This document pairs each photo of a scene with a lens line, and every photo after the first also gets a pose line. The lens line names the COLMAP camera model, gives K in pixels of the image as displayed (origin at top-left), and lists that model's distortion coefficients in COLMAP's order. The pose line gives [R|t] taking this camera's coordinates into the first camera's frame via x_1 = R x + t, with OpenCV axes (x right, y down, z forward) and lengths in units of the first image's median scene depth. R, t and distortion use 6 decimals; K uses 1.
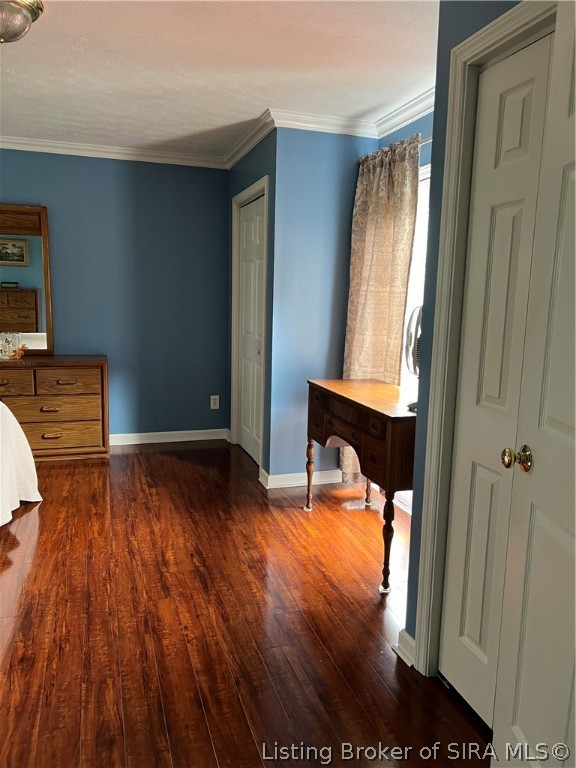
lens RADIAL K [[573.6, 0, 282.0], [0, 573.6, 380.7], [0, 0, 1]] dist [0.053417, -0.058298]
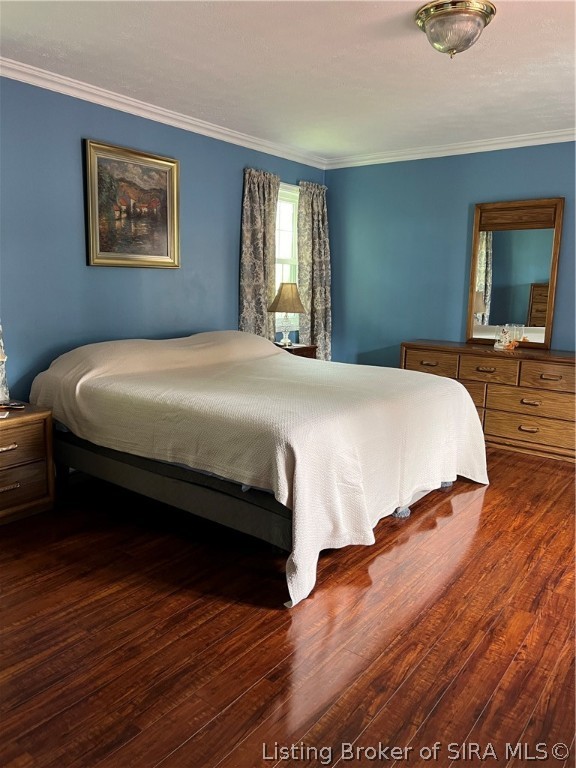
lens RADIAL K [[573.6, 0, 282.0], [0, 573.6, 380.7], [0, 0, 1]] dist [0.053417, -0.058298]
pose [[0.566084, 0.128758, -0.814230, 0.255914], [-0.125962, 0.989638, 0.068922, -0.003644], [0.814667, 0.063546, 0.576437, 0.108270]]
